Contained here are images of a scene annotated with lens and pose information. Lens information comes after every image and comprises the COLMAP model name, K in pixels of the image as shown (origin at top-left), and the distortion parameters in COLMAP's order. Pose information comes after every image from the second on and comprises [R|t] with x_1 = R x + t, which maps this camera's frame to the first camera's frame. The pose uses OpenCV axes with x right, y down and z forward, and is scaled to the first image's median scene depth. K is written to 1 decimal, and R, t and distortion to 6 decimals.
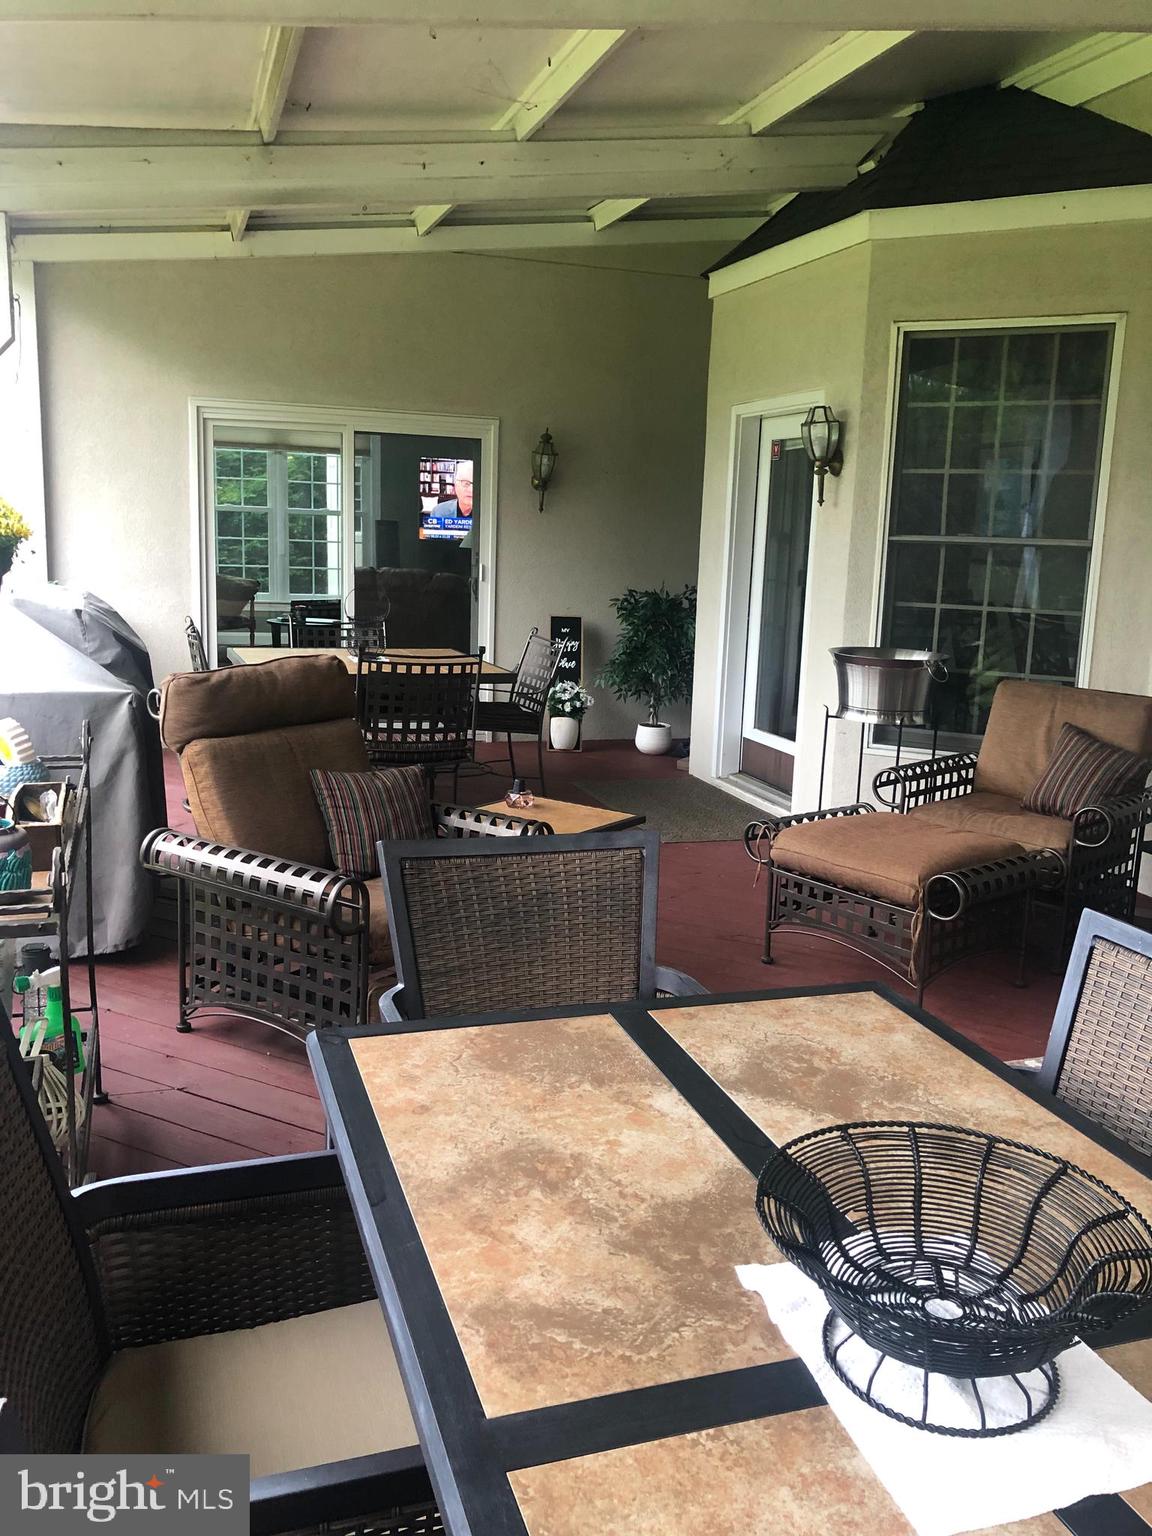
lens RADIAL K [[1251.4, 0, 581.2], [0, 1251.4, 761.4], [0, 0, 1]] dist [0.037036, -0.049779]
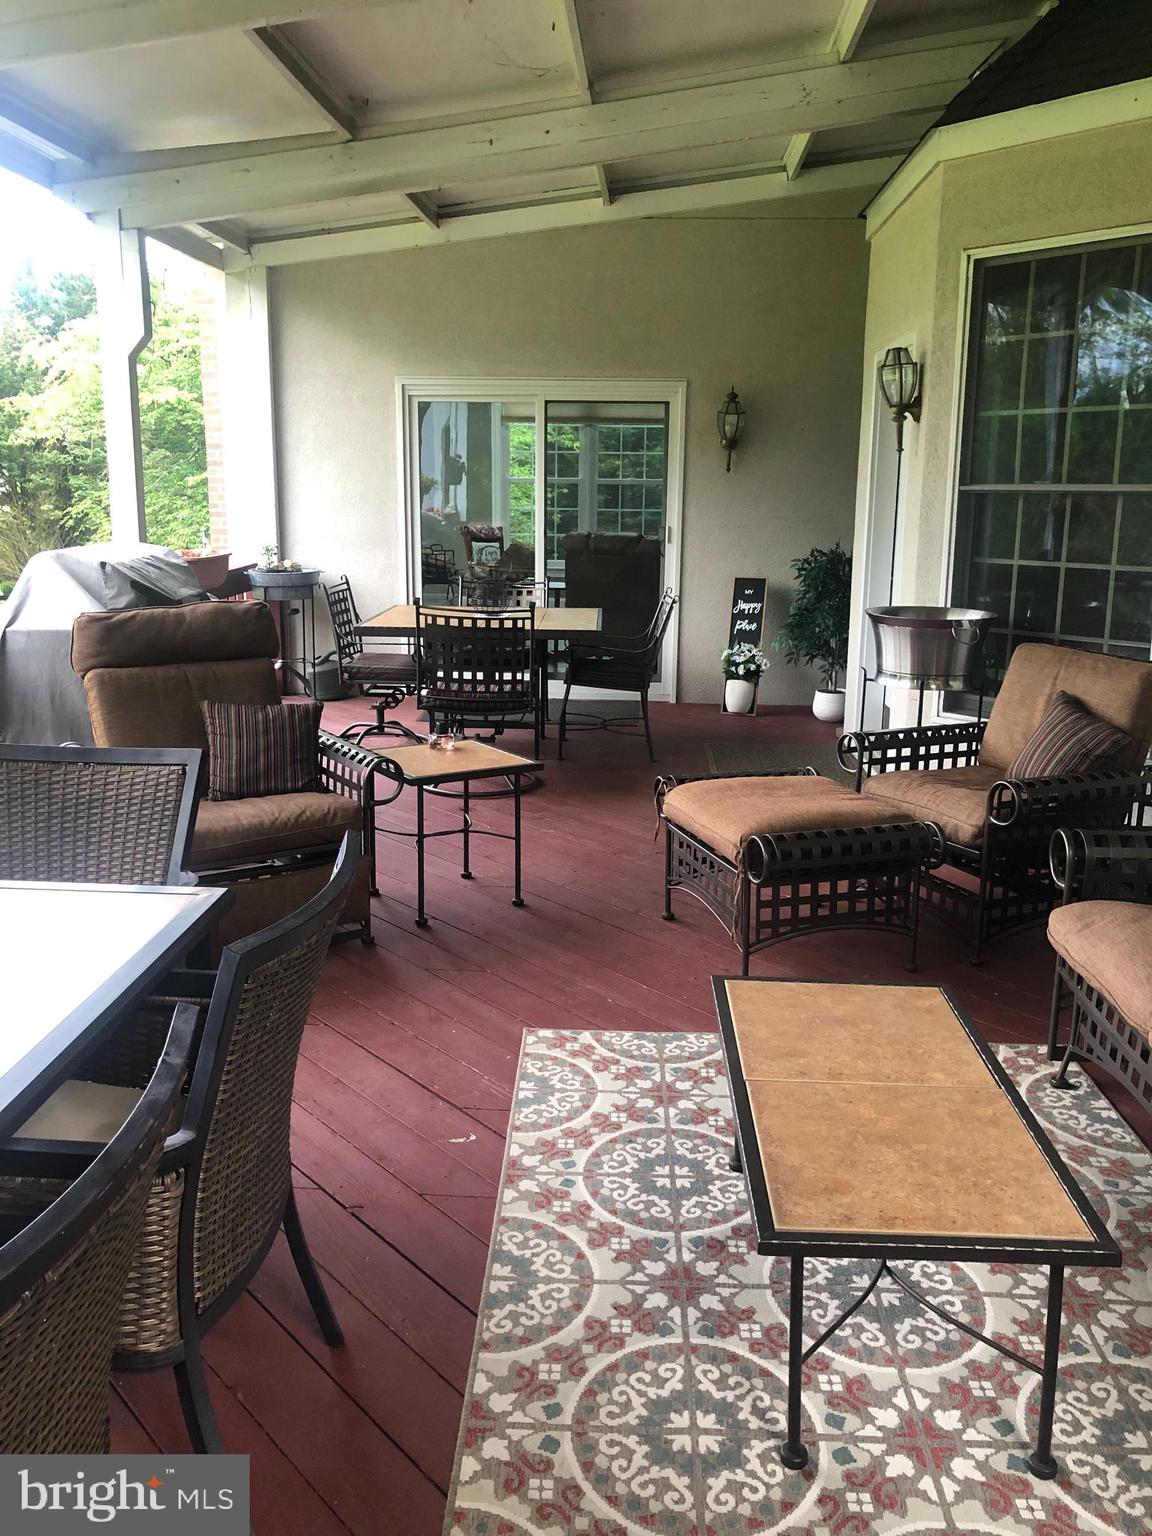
lens RADIAL K [[1251.4, 0, 574.3], [0, 1251.4, 761.6], [0, 0, 1]] dist [0.037036, -0.049779]
pose [[0.927928, 0.055911, -0.368543, 0.323681], [-0.047856, 0.998374, 0.030970, 0.006629], [0.369675, -0.011101, 0.929095, 0.039351]]
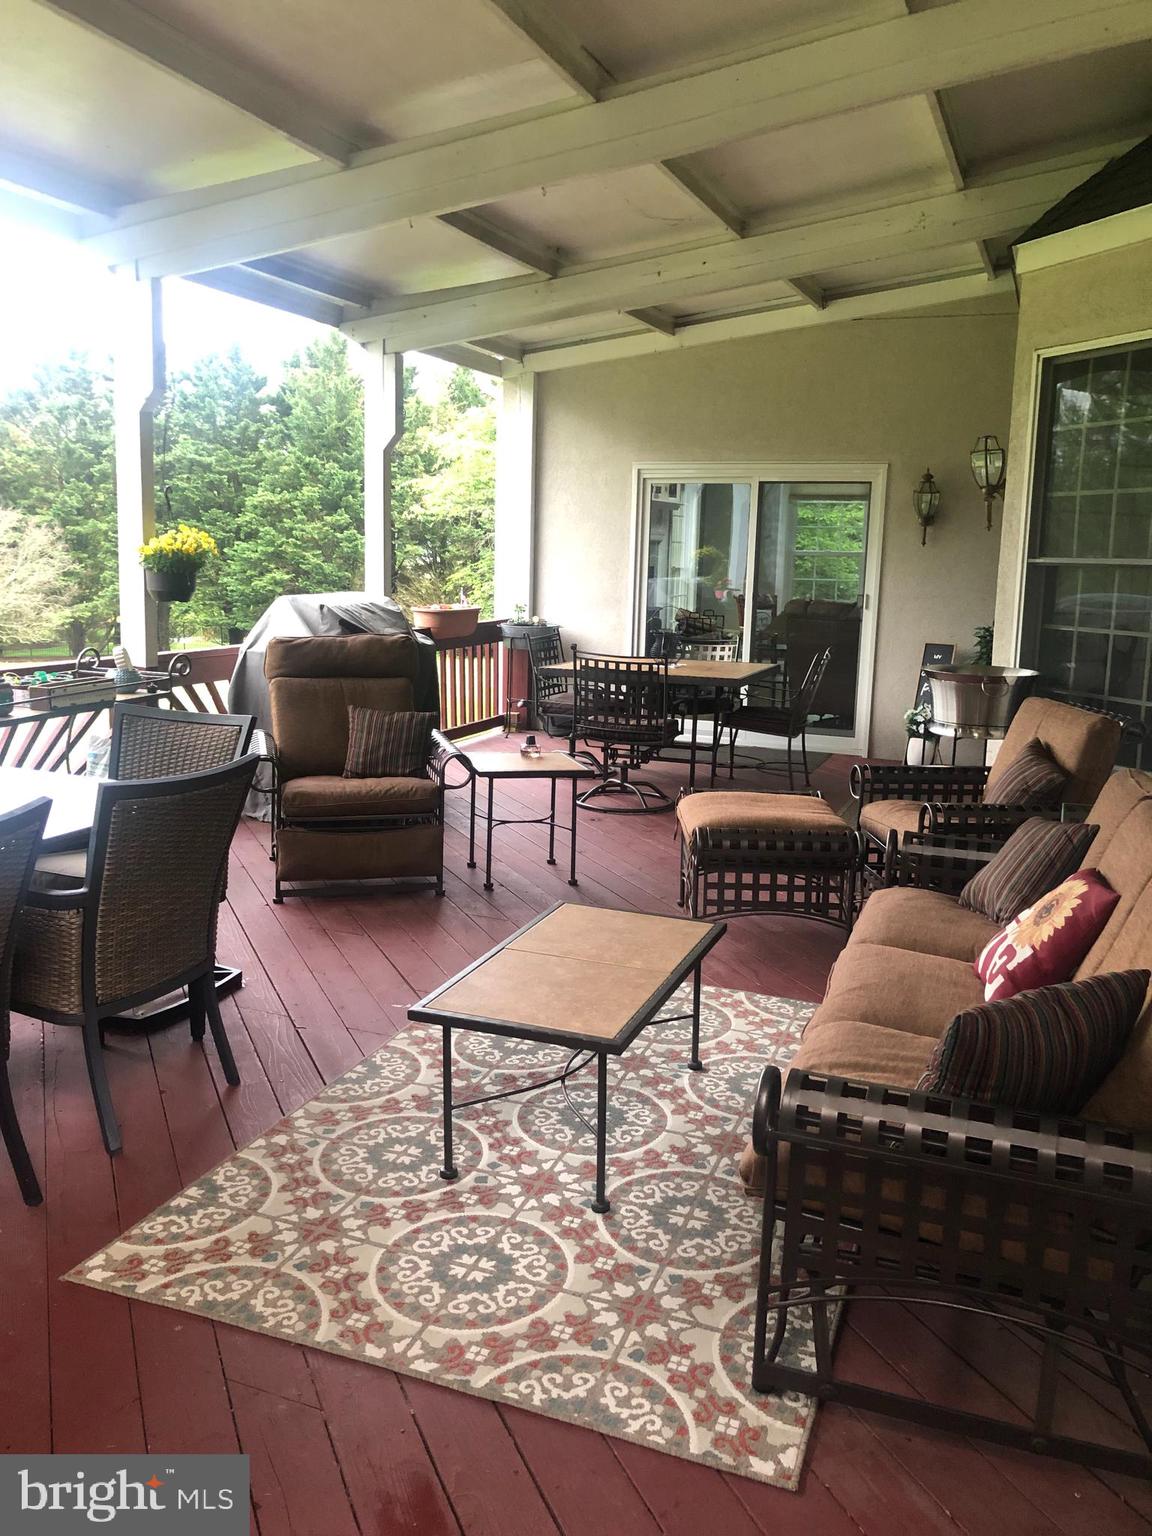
lens RADIAL K [[1251.4, 0, 569.7], [0, 1251.4, 761.0], [0, 0, 1]] dist [0.037036, -0.049779]
pose [[0.763796, 0.091623, -0.638921, 0.606597], [-0.119302, 0.992858, -0.000241, 0.026580], [0.634336, 0.076408, 0.769272, -0.002799]]
